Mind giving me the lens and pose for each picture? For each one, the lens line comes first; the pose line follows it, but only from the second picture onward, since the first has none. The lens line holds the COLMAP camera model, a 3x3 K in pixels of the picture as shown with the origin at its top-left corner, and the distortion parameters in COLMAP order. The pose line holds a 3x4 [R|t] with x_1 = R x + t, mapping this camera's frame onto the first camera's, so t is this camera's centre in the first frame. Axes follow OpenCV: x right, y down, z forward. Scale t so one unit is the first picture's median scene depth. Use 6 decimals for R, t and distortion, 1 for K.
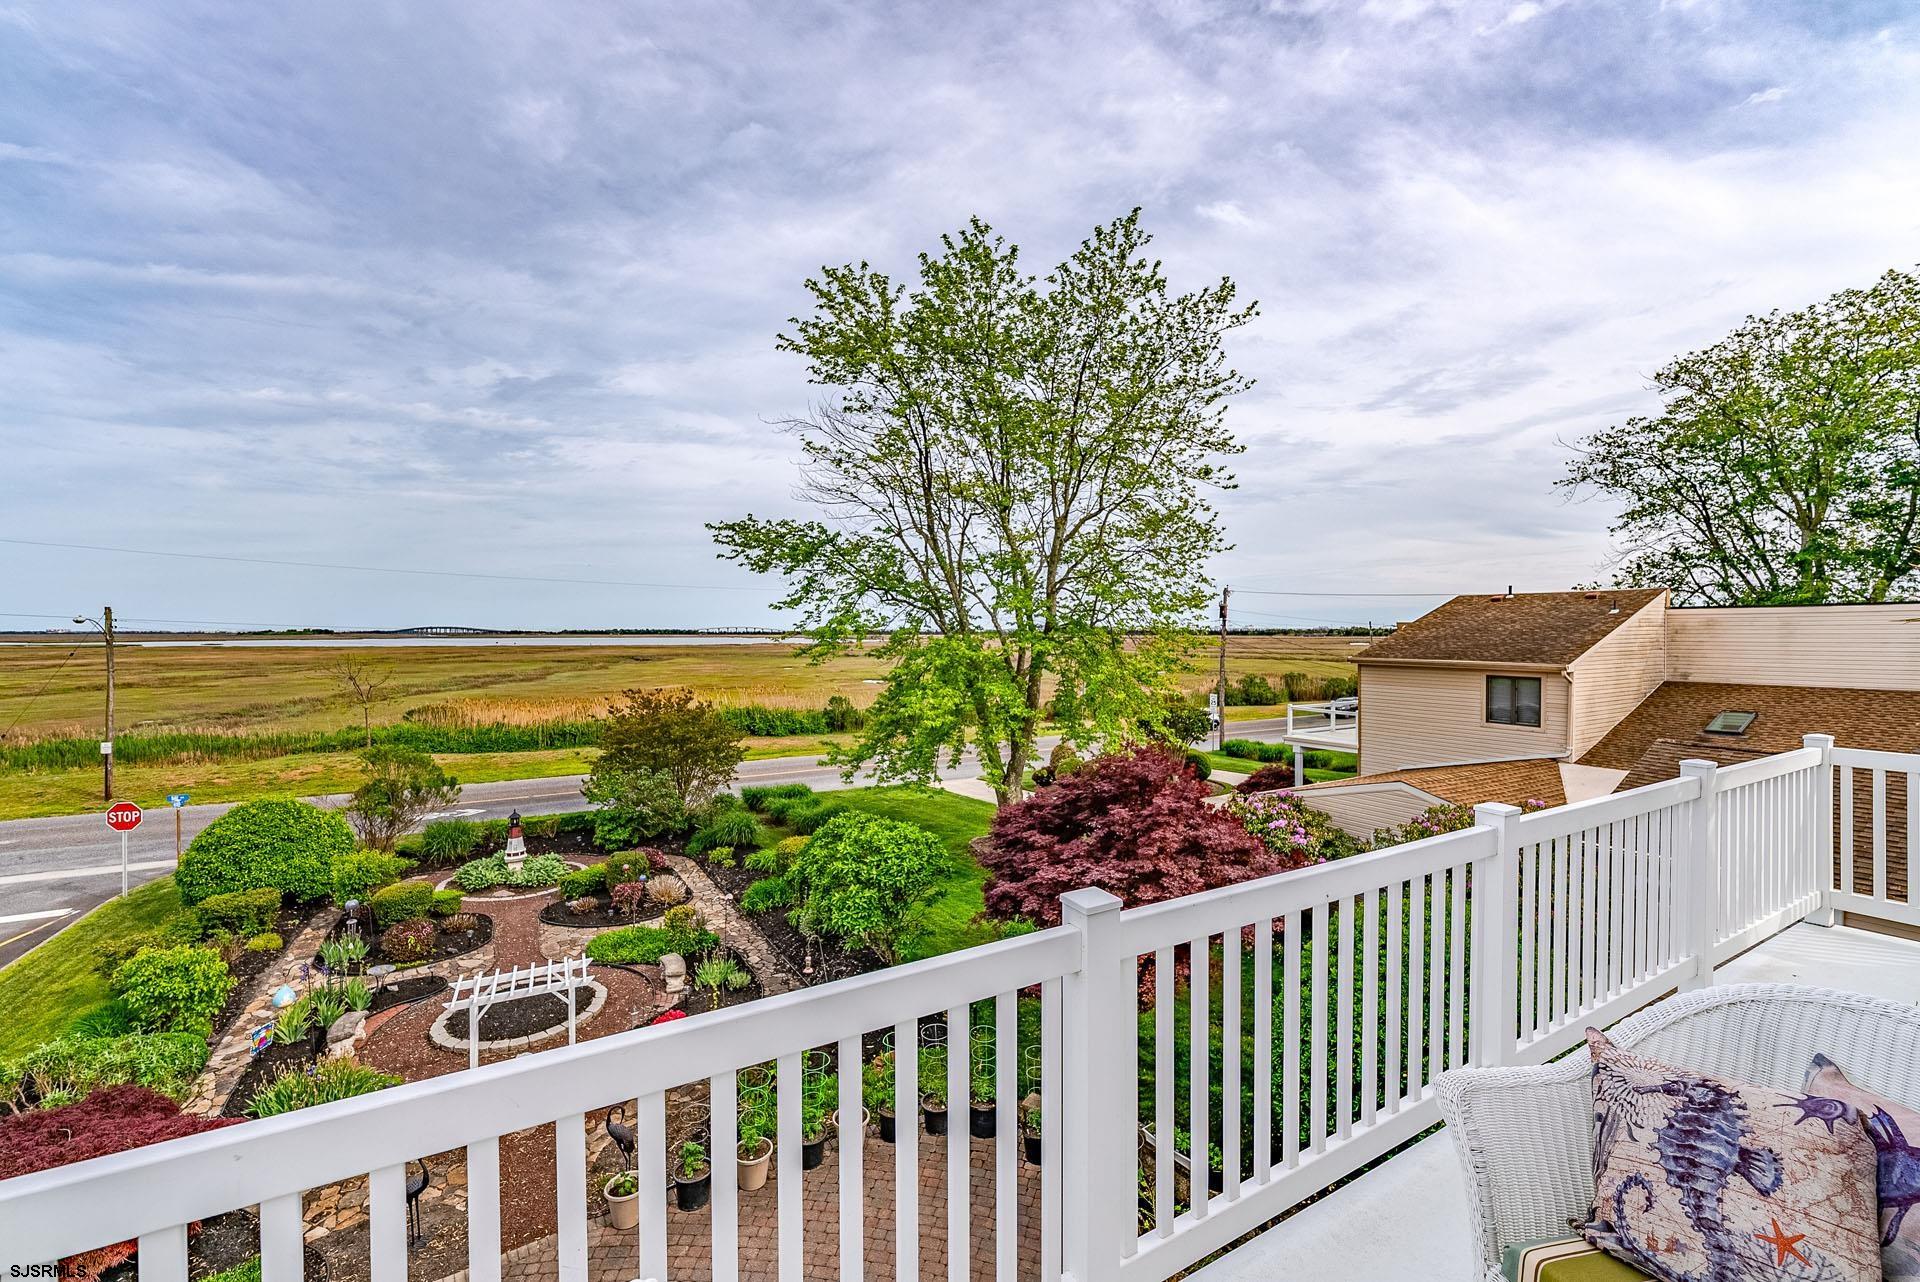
lens RADIAL K [[773.6, 0, 954.1], [0, 773.6, 643.0], [0, 0, 1]] dist [-0.001593, 0.000093]
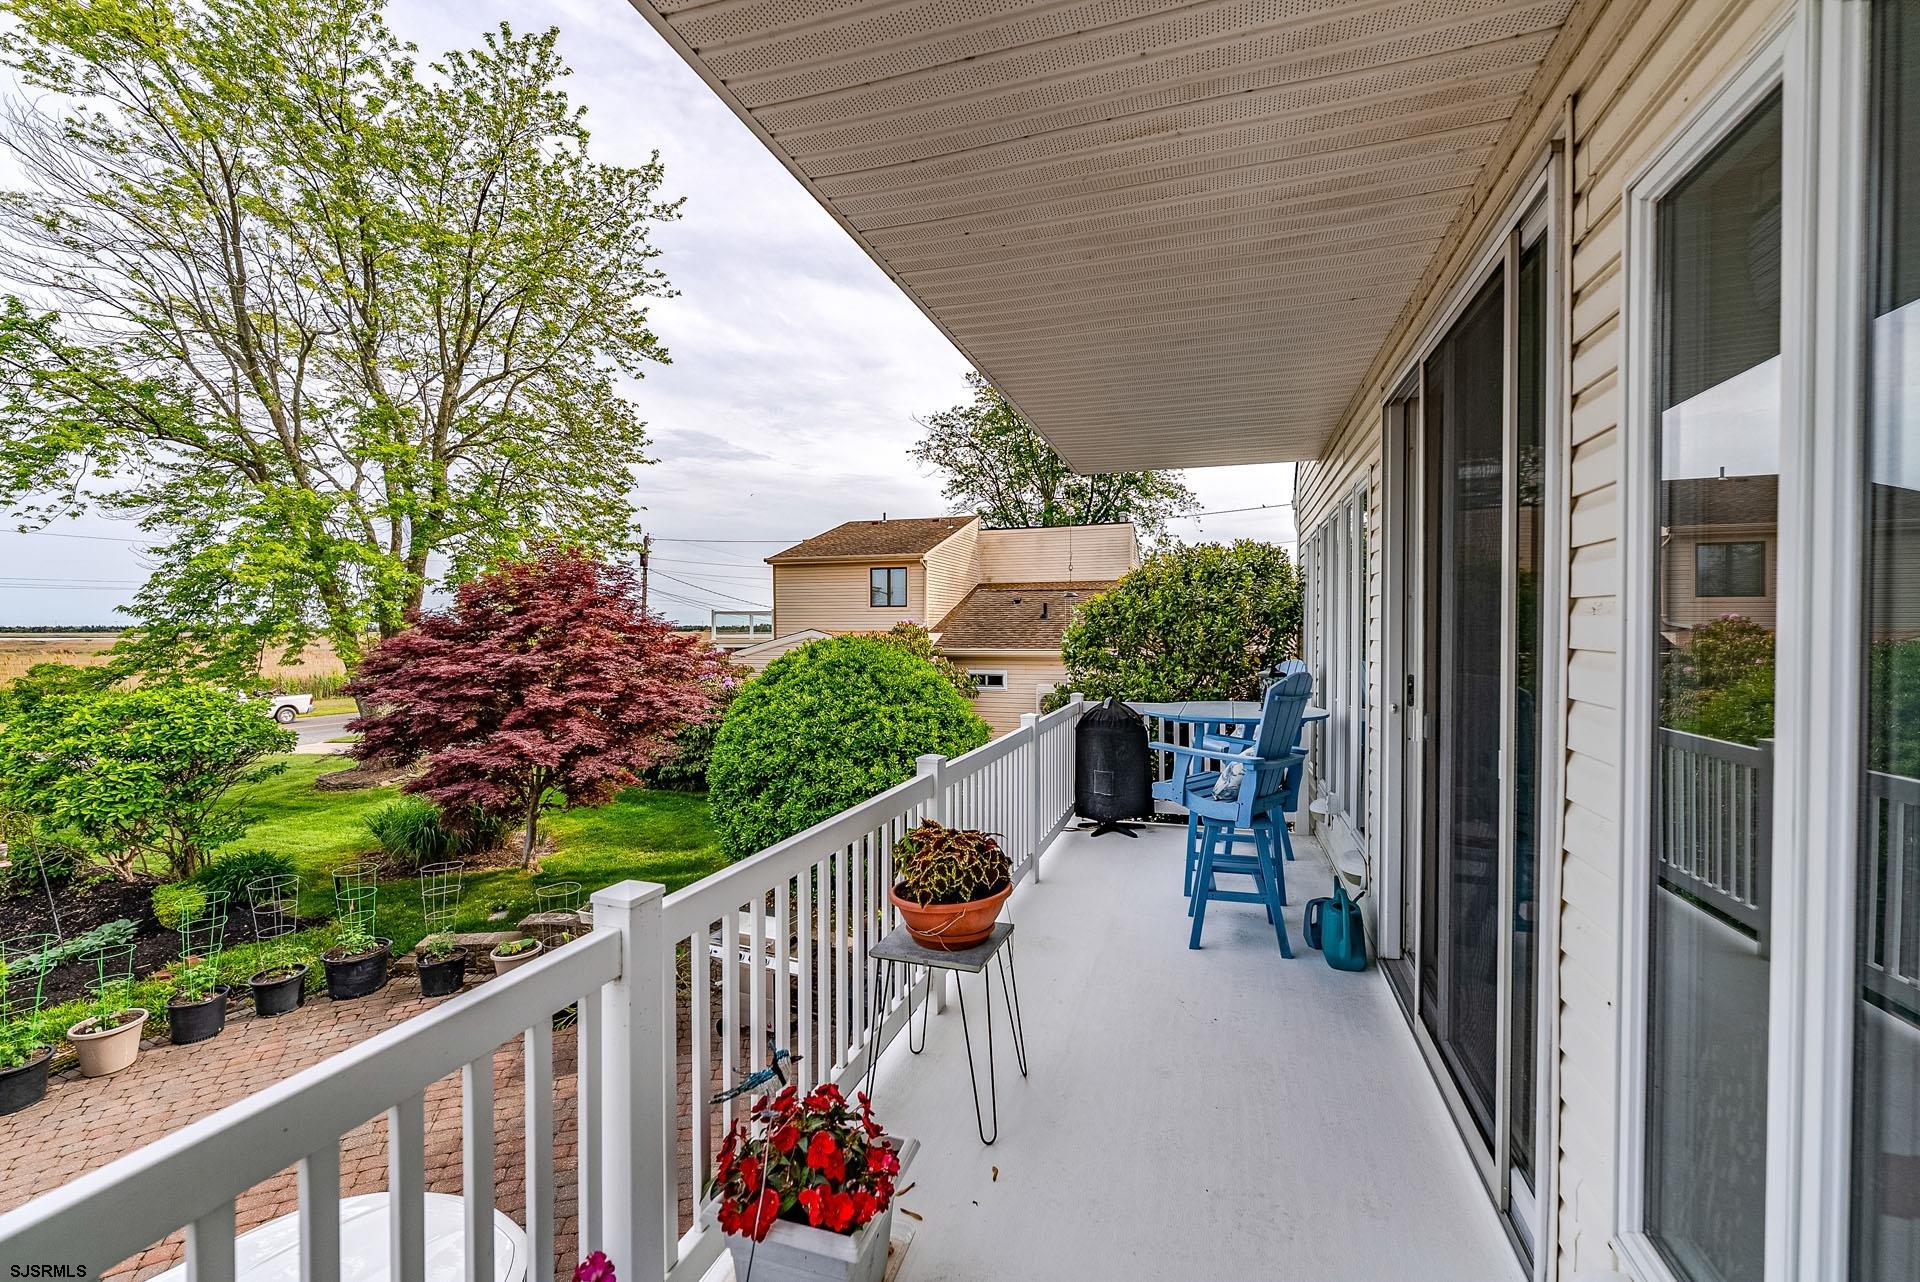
lens RADIAL K [[773.6, 0, 953.2], [0, 773.6, 641.1], [0, 0, 1]] dist [-0.001593, 0.000093]
pose [[0.753282, -0.008141, 0.657647, -0.008278], [0.008666, 0.999959, 0.002452, 0.141573], [-0.657640, 0.003852, 0.753322, 0.004937]]
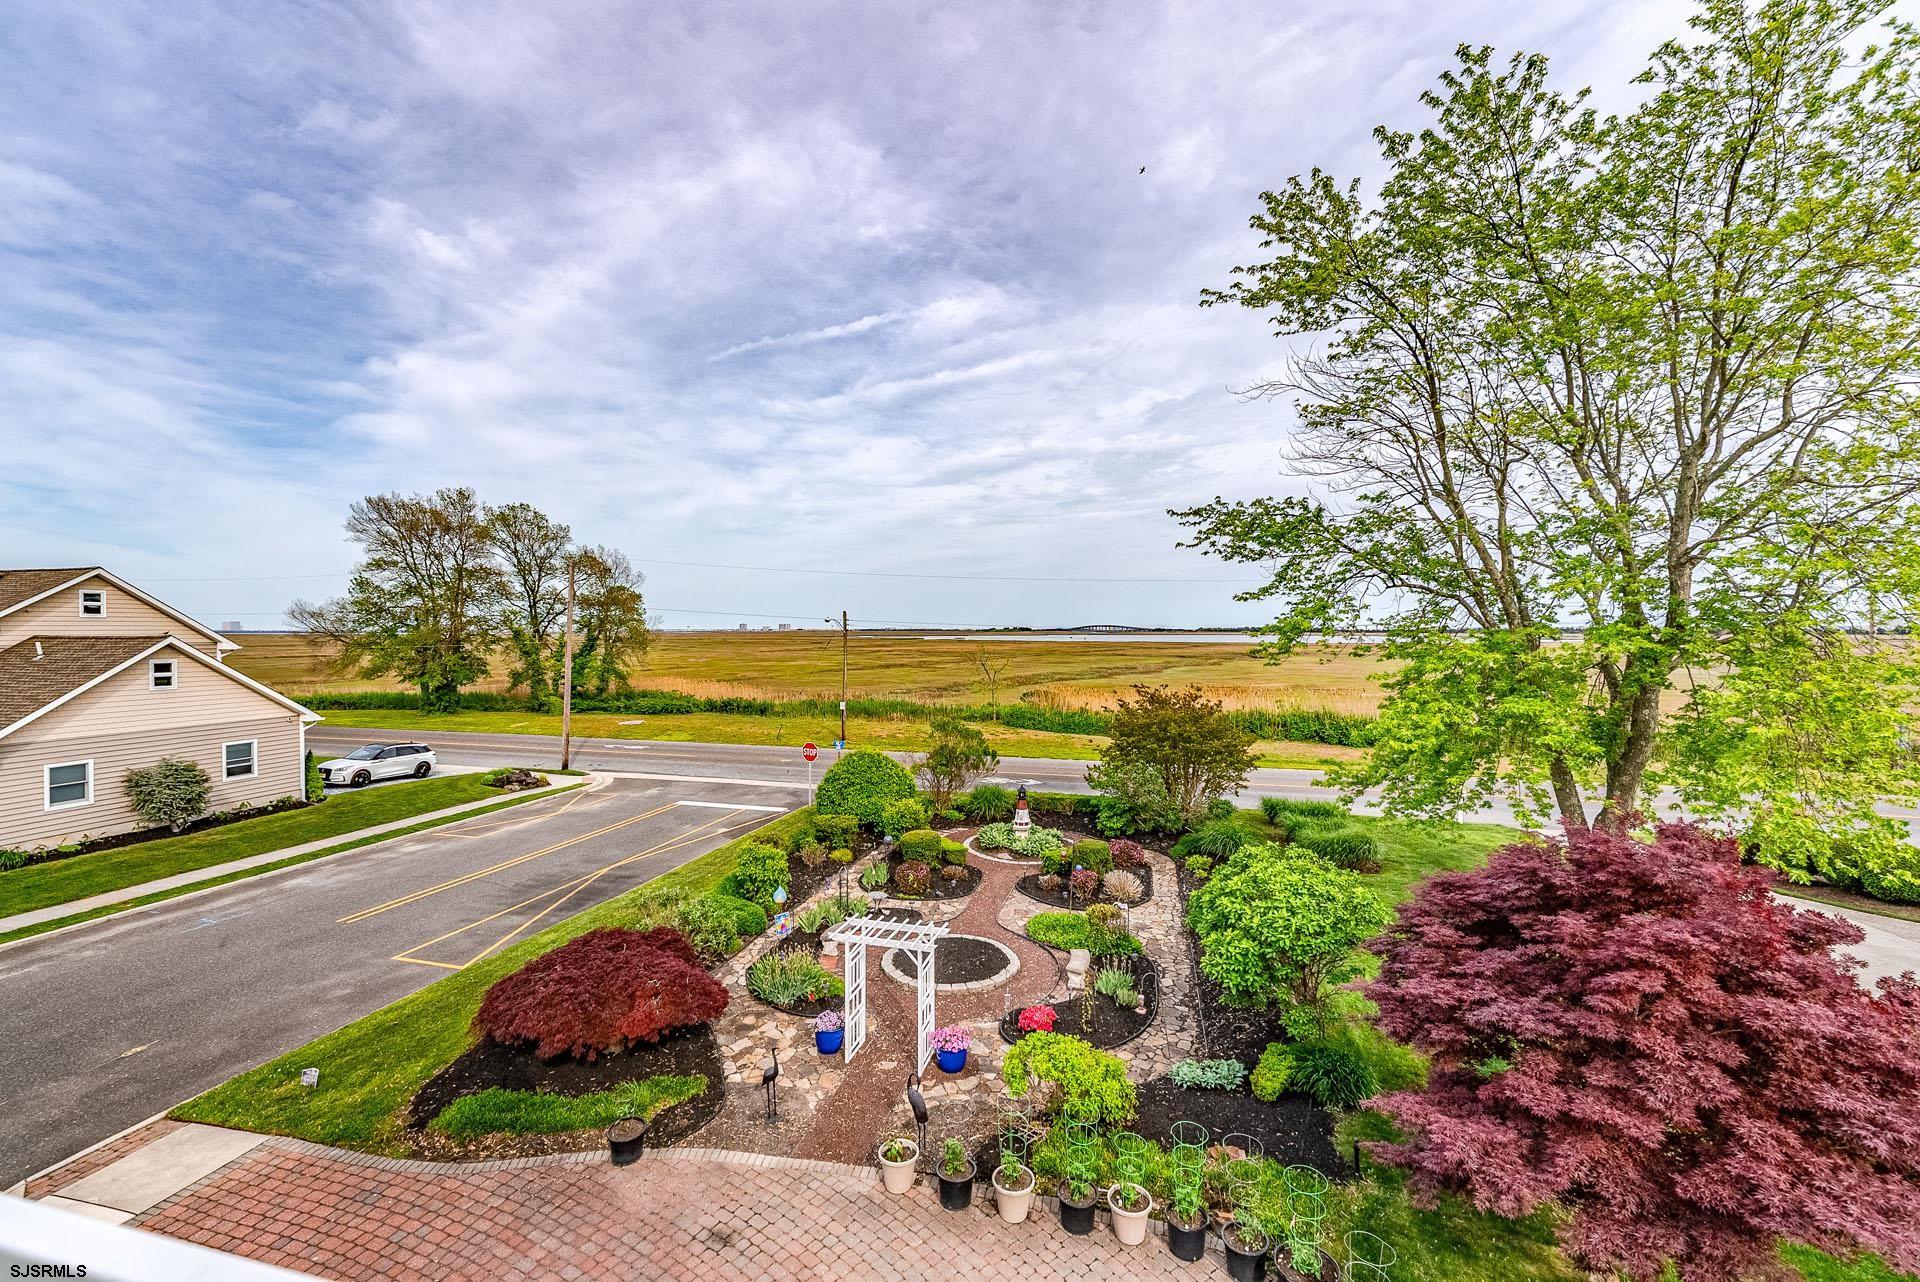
lens RADIAL K [[773.6, 0, 958.4], [0, 773.6, 639.0], [0, 0, 1]] dist [-0.001593, 0.000093]
pose [[0.716423, 0.010095, -0.697593, 0.156197], [-0.011683, 0.999929, 0.002472, 0.002030], [0.697568, 0.006379, 0.716490, 0.131461]]
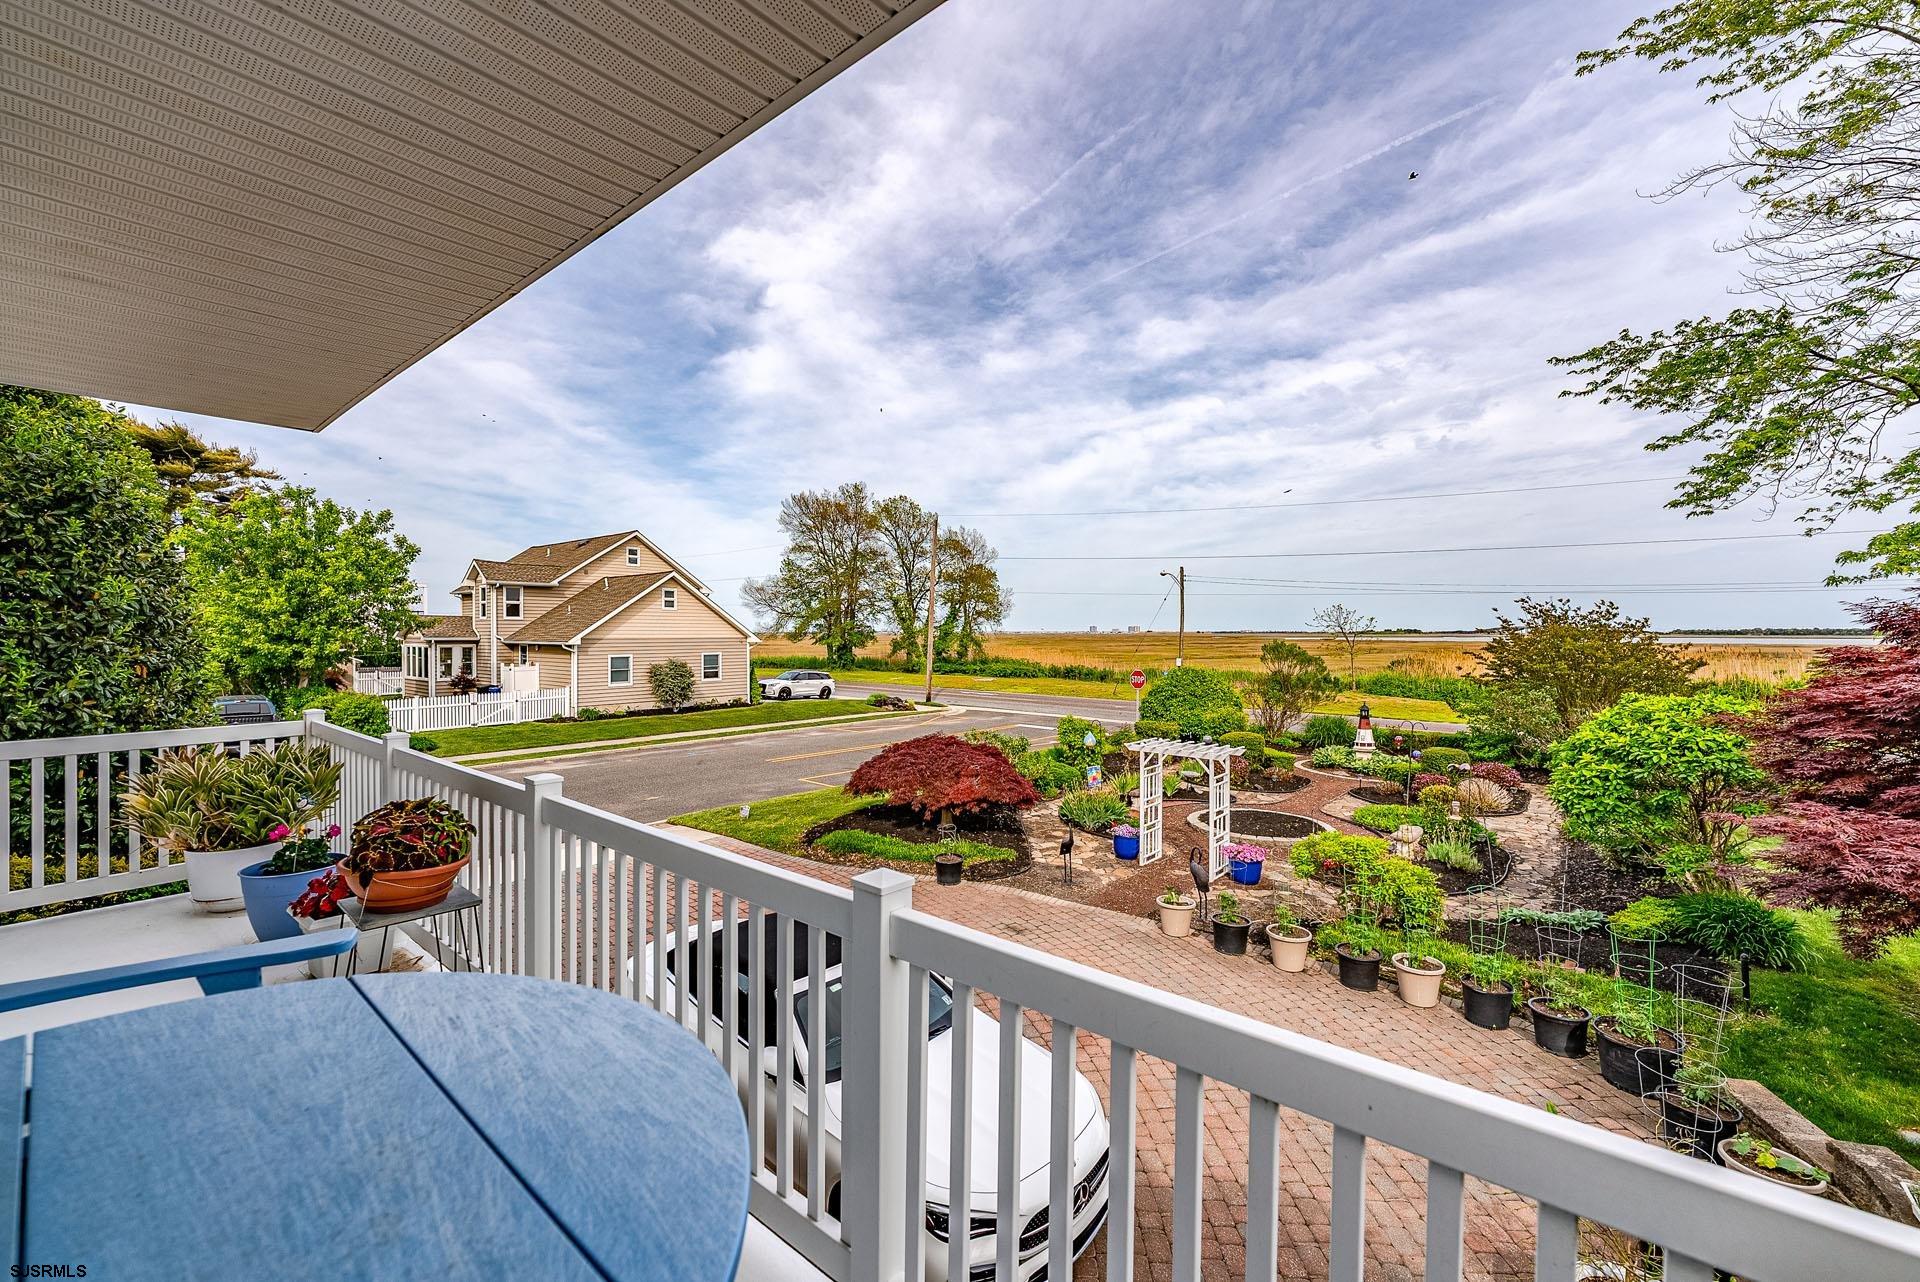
lens RADIAL K [[773.6, 0, 957.0], [0, 773.6, 640.9], [0, 0, 1]] dist [-0.001593, 0.000093]
pose [[0.345402, 0.013460, -0.938358, 0.221710], [-0.017023, 0.999822, 0.008075, 0.140463], [0.938300, 0.013185, 0.345570, 0.136500]]
